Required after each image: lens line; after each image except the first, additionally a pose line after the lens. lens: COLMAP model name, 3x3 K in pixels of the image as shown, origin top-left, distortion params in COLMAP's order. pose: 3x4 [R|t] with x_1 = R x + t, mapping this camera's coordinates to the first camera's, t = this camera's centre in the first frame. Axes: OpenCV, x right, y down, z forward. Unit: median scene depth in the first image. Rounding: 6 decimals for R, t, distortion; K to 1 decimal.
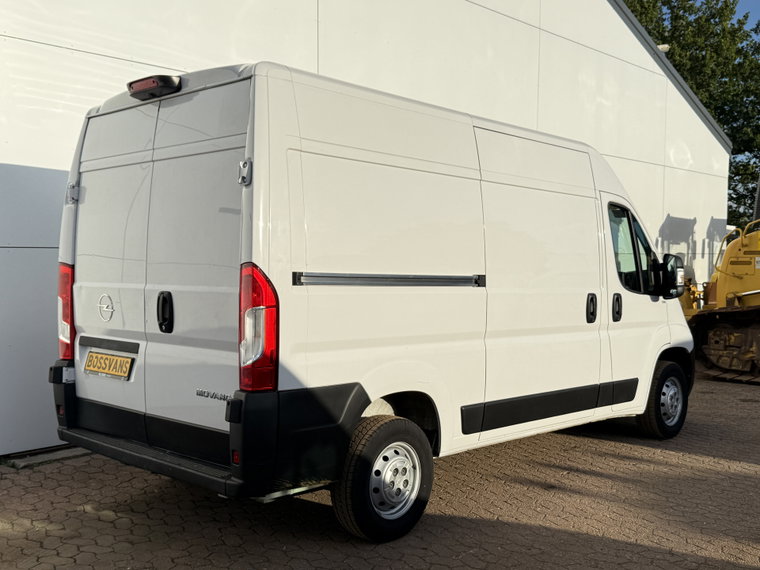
lens RADIAL K [[821.1, 0, 380.4], [0, 821.1, 283.1], [0, 0, 1]] dist [0.032782, 0.000000]
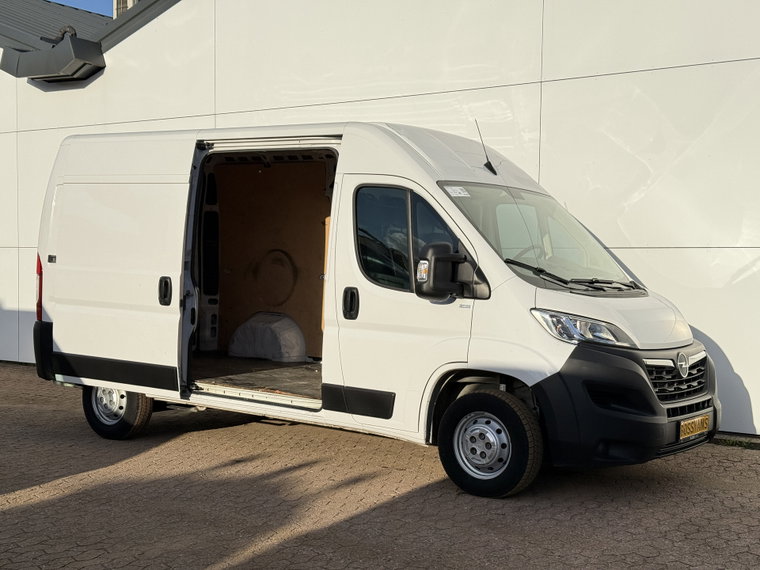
lens RADIAL K [[1041.1, 0, 380.0], [0, 1041.1, 286.7], [0, 0, 1]] dist [0.134865, 0.000000]
pose [[0.139869, 0.017203, -0.990021, 1.754010], [-0.046676, 0.998852, 0.010762, -0.002044], [0.989069, 0.044705, 0.140511, 1.091890]]
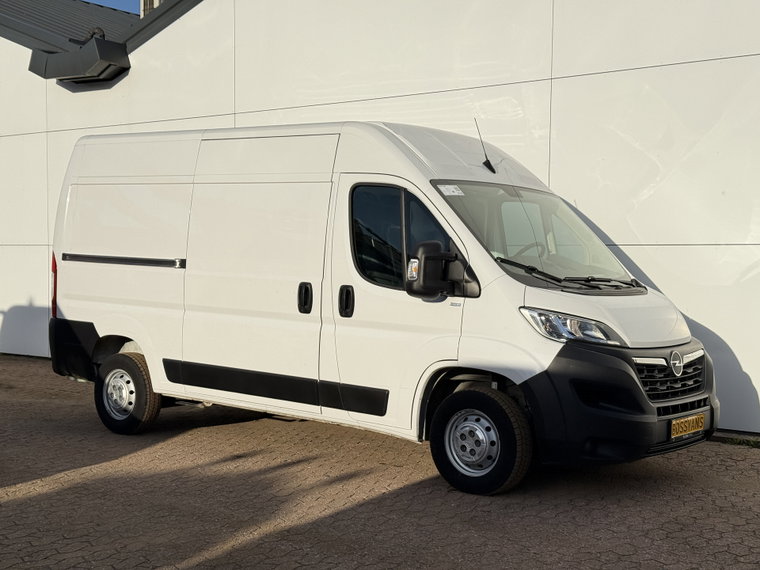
lens RADIAL K [[1041.1, 0, 381.9], [0, 1041.1, 288.5], [0, 0, 1]] dist [0.134865, 0.000000]
pose [[0.093936, 0.022933, -0.995314, 1.774216], [-0.045885, 0.998772, 0.018682, -0.009005], [0.994520, 0.043915, 0.094873, 1.164056]]
